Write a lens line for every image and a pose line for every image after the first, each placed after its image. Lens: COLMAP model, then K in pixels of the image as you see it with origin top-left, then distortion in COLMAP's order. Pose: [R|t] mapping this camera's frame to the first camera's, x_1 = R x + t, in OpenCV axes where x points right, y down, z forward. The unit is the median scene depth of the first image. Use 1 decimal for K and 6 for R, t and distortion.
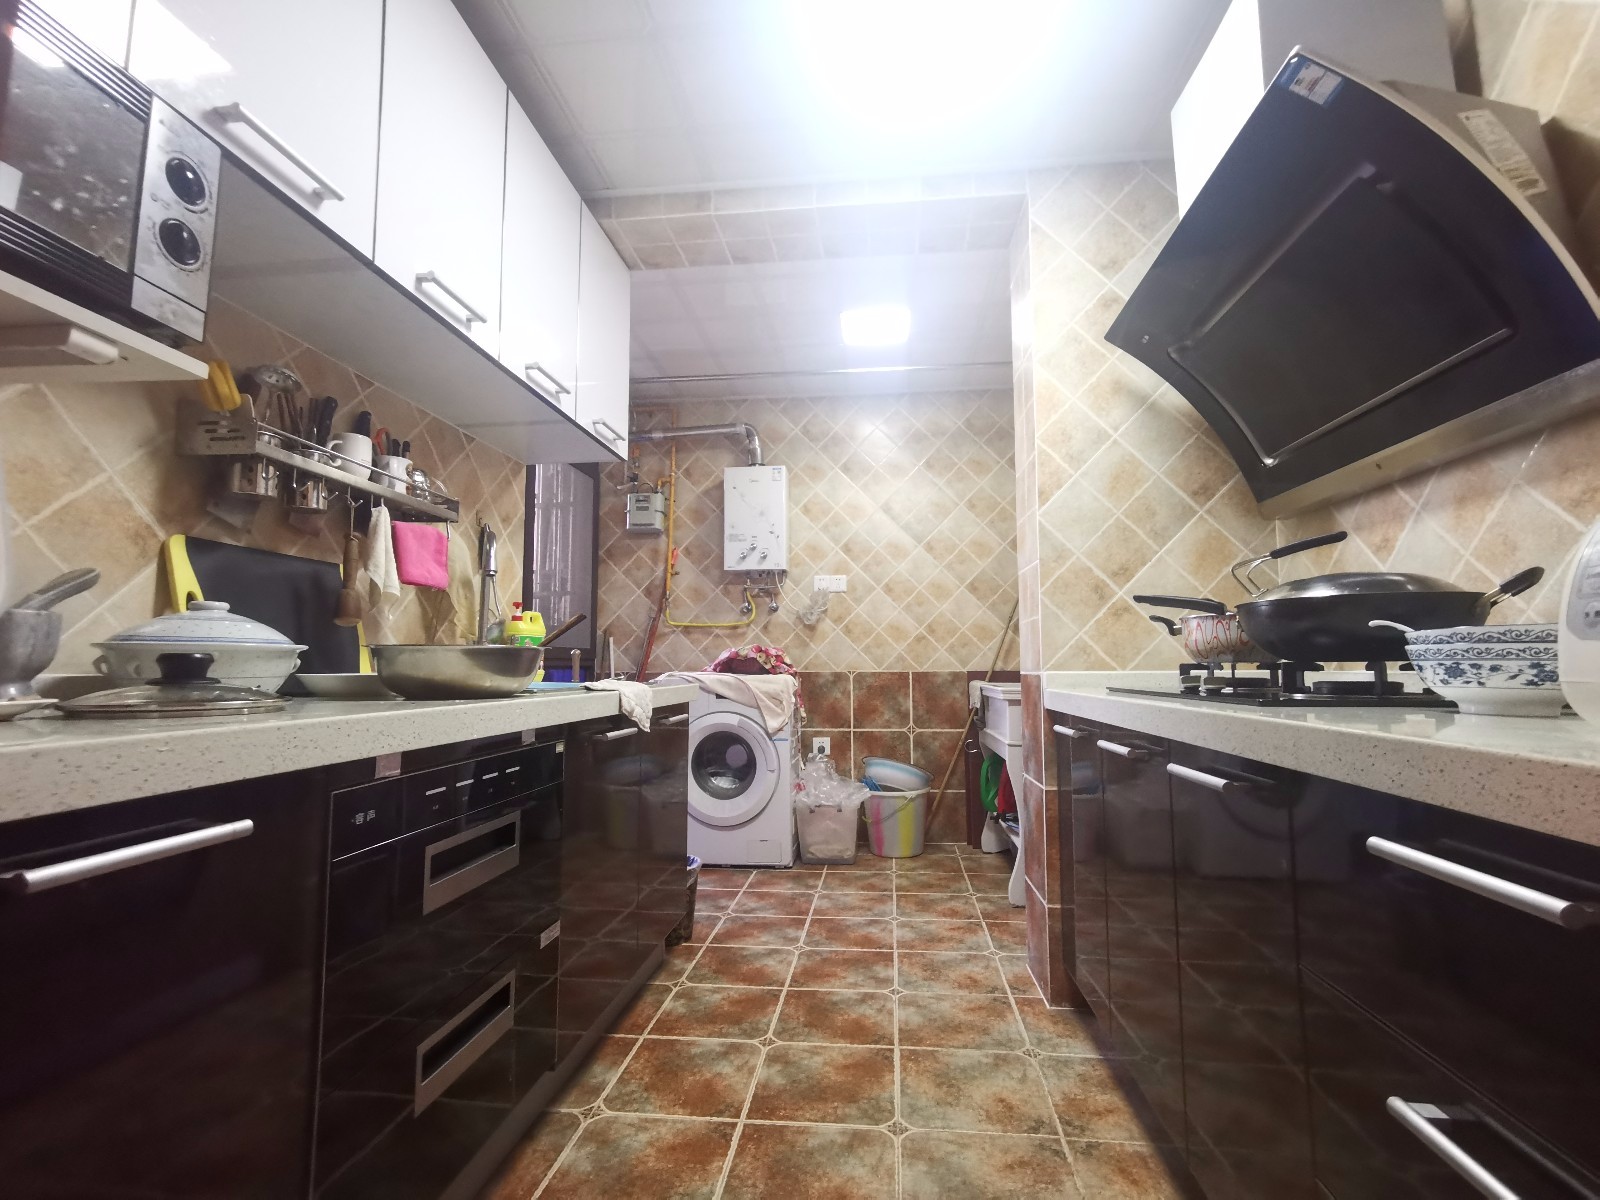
lens RADIAL K [[740.0, 0, 799.1], [0, 740.0, 597.7], [0, 0, 1]] dist [-0.002697, 0.005361]
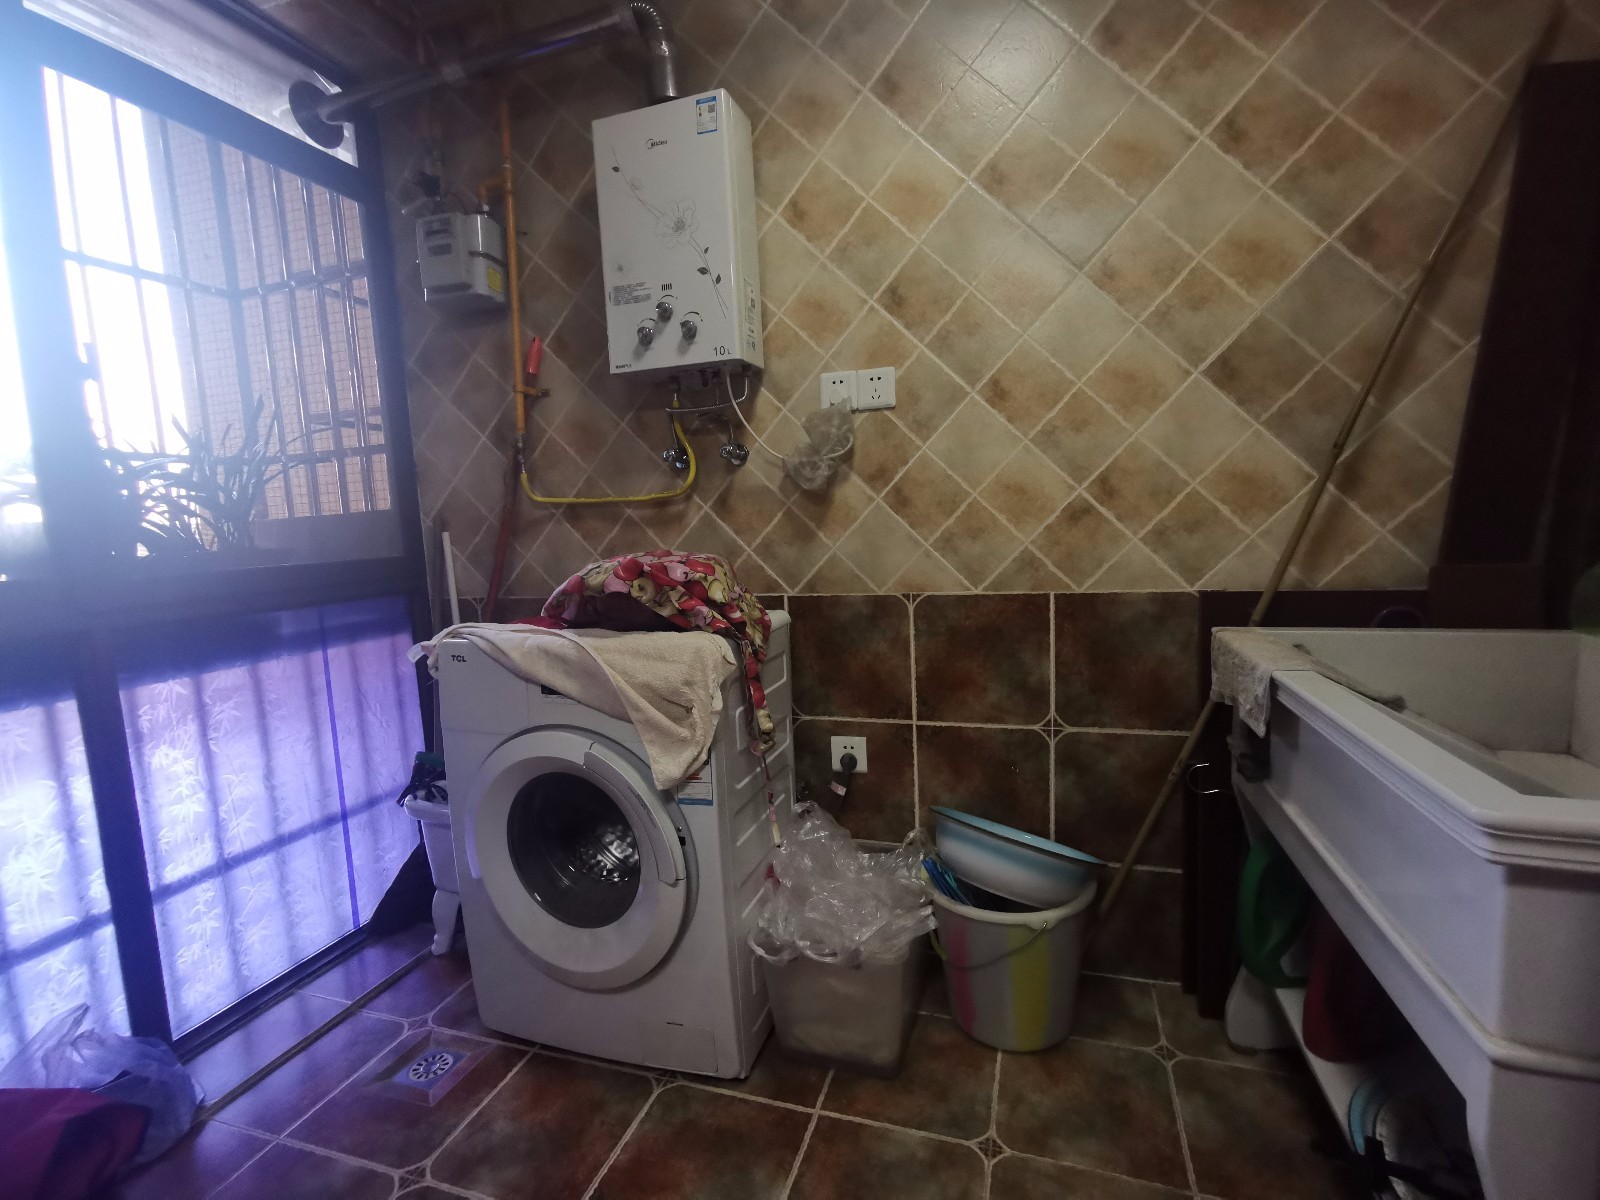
lens RADIAL K [[740.0, 0, 812.4], [0, 740.0, 605.8], [0, 0, 1]] dist [-0.002697, 0.005361]
pose [[0.981068, -0.017534, -0.192867, 0.097886], [0.058670, 0.976002, 0.209708, 0.011293], [0.184562, -0.217054, 0.958553, 0.570793]]
